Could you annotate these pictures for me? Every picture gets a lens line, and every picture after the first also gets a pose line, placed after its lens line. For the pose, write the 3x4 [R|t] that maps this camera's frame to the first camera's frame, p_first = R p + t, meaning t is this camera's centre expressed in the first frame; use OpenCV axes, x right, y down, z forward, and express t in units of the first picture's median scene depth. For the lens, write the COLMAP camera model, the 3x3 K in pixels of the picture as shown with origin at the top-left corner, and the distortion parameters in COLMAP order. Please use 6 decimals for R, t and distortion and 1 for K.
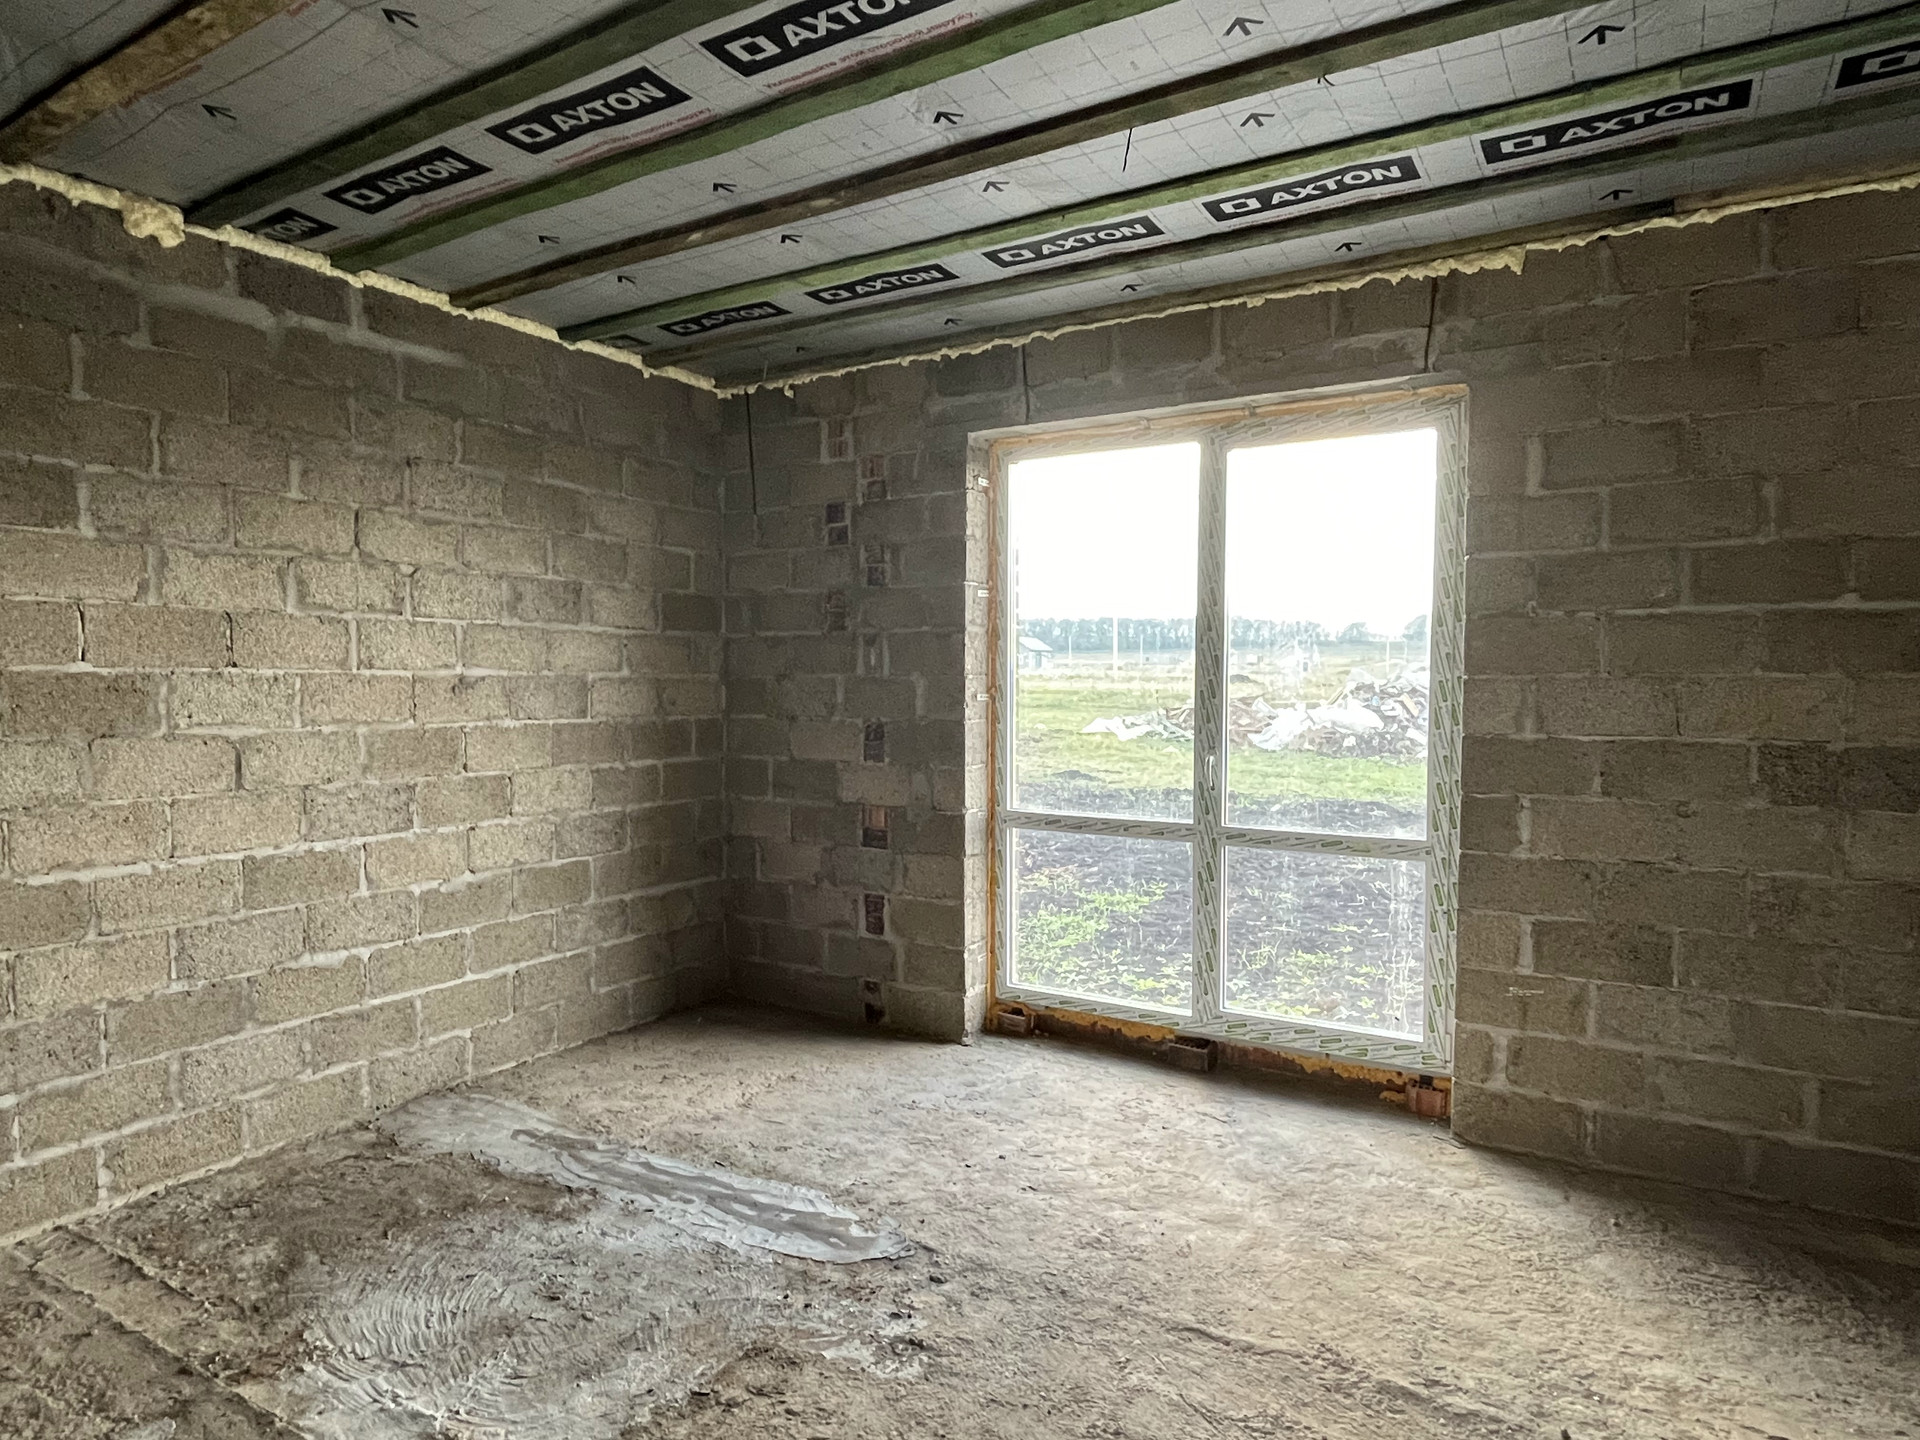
lens RADIAL K [[1133.7, 0, 956.0], [0, 1133.7, 728.2], [0, 0, 1]] dist [0.001032, -0.002263]
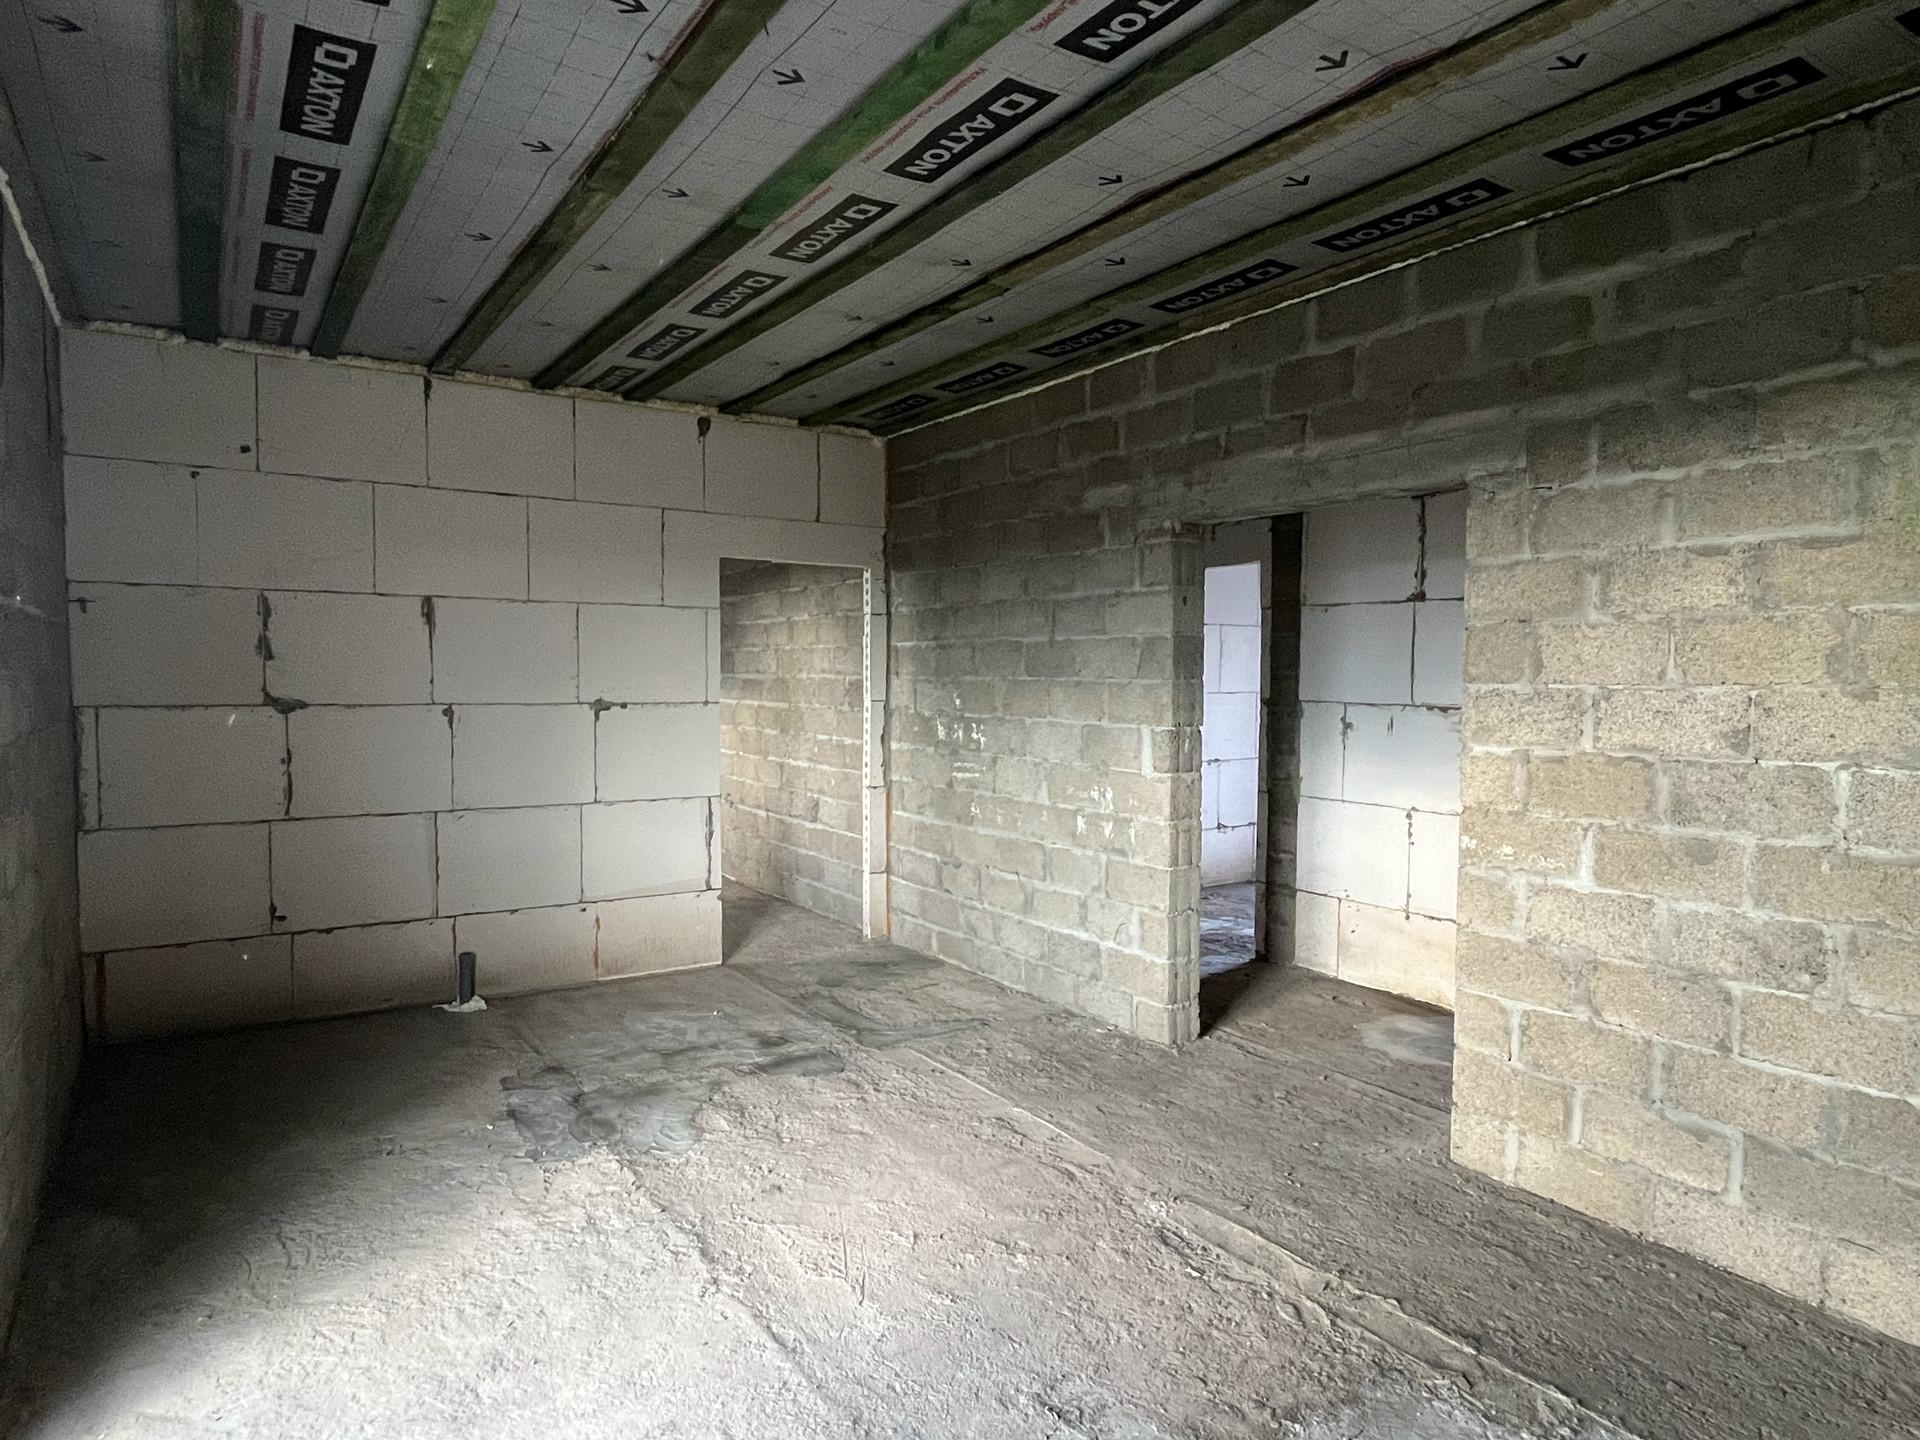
lens RADIAL K [[1133.7, 0, 956.0], [0, 1133.7, 728.2], [0, 0, 1]] dist [0.001032, -0.002263]
pose [[-0.911237, -0.023560, 0.411208, -0.213081], [0.014188, 0.995975, 0.088505, -0.057703], [-0.411637, 0.086483, -0.907235, 1.190193]]
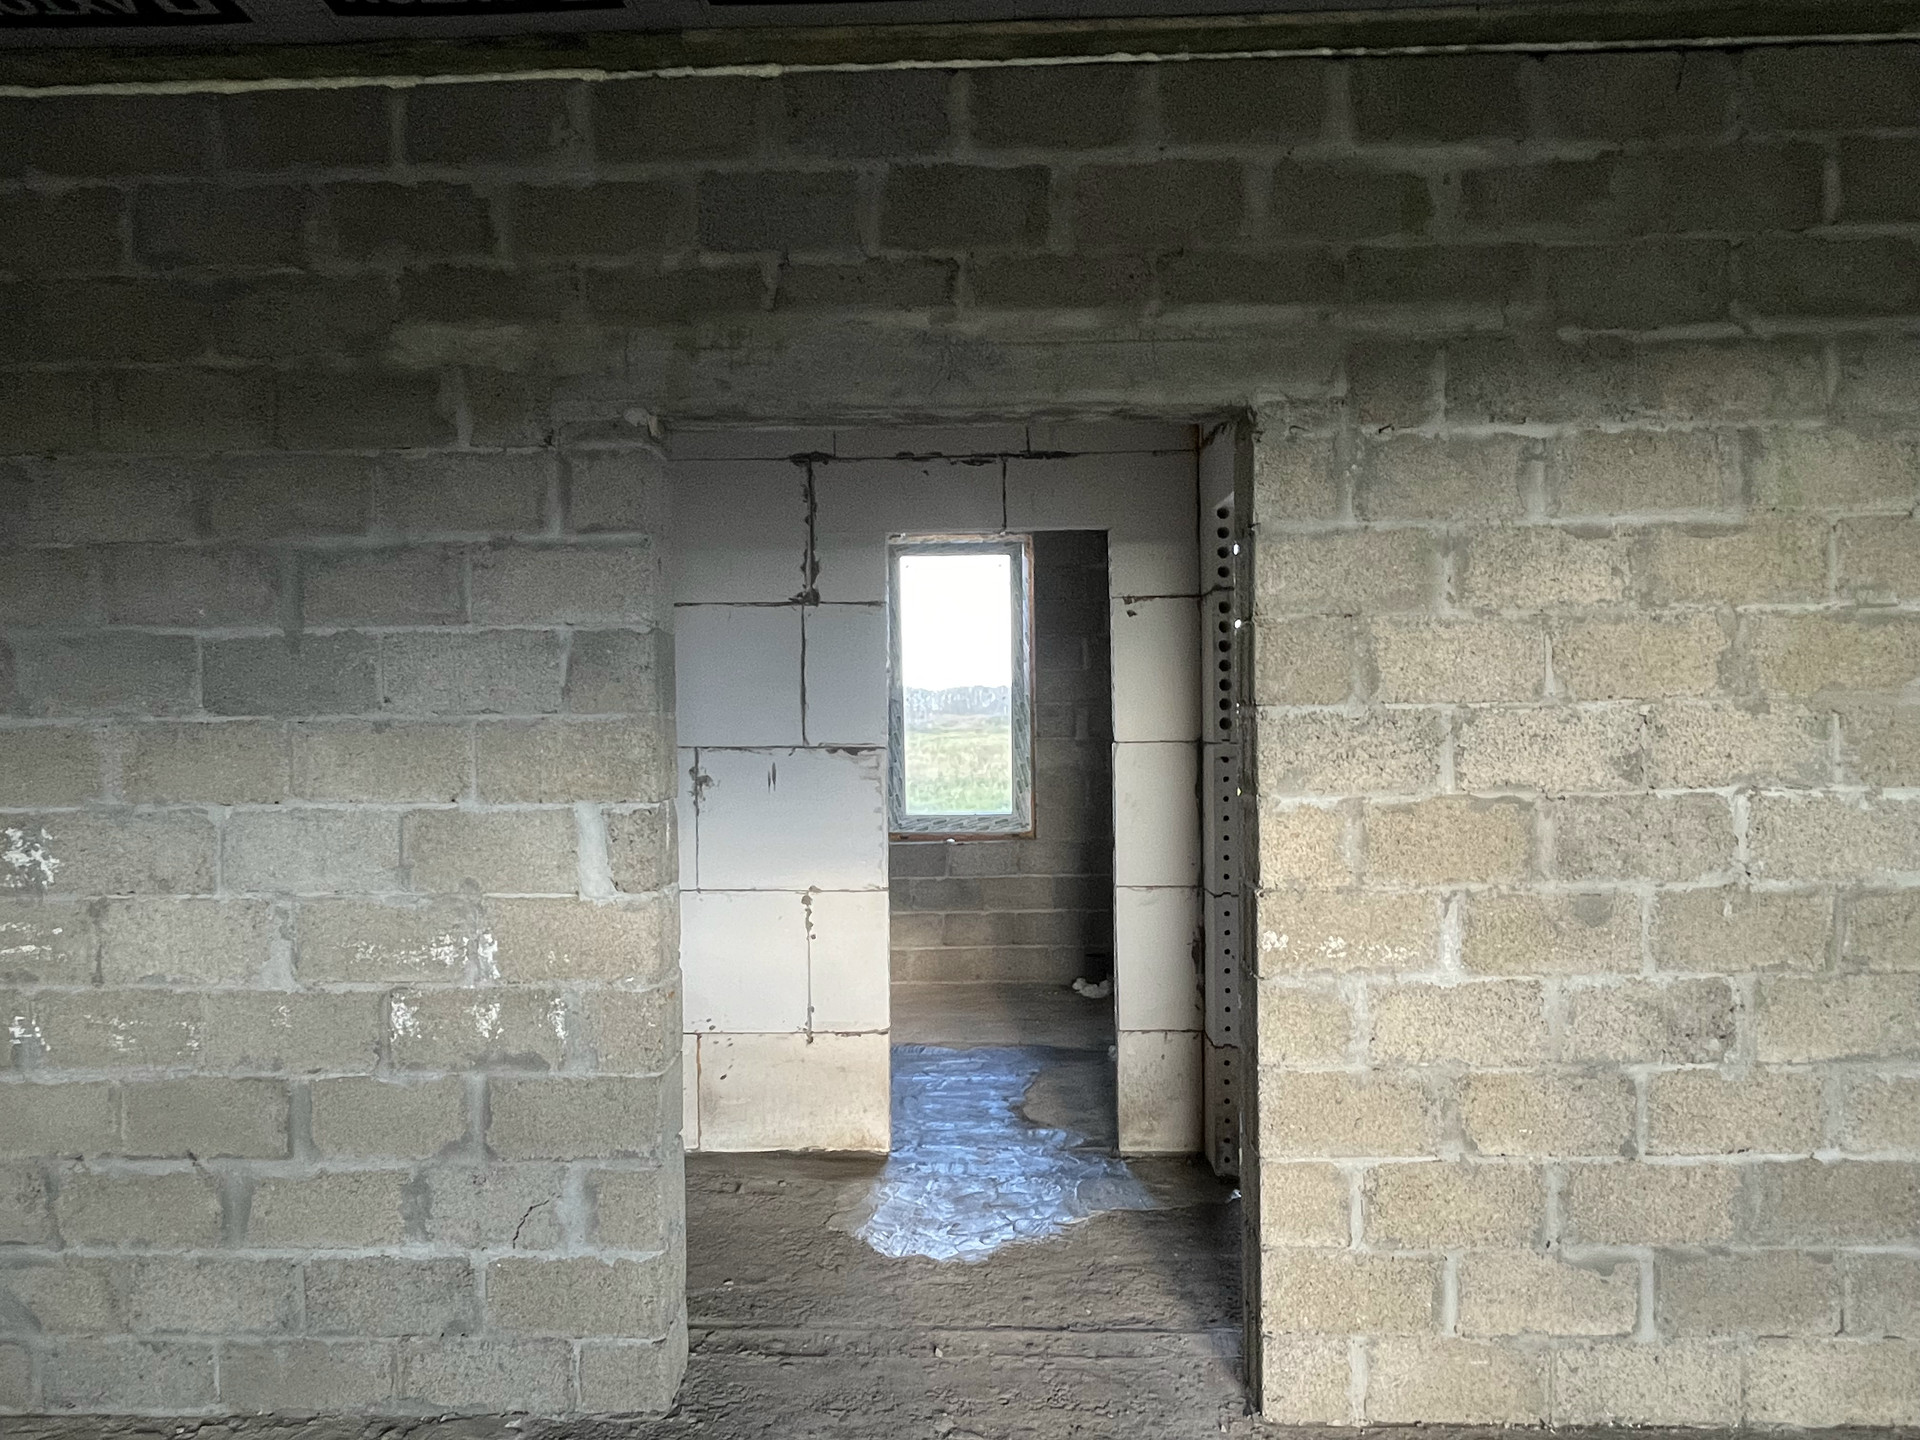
lens RADIAL K [[1136.0, 0, 949.0], [0, 1136.0, 727.6], [0, 0, 1]] dist [-0.001423, -0.002056]
pose [[-0.862146, 0.018559, -0.506320, 0.234172], [-0.008803, 0.998629, 0.051592, -0.026394], [0.506584, 0.048937, -0.860801, 0.651754]]
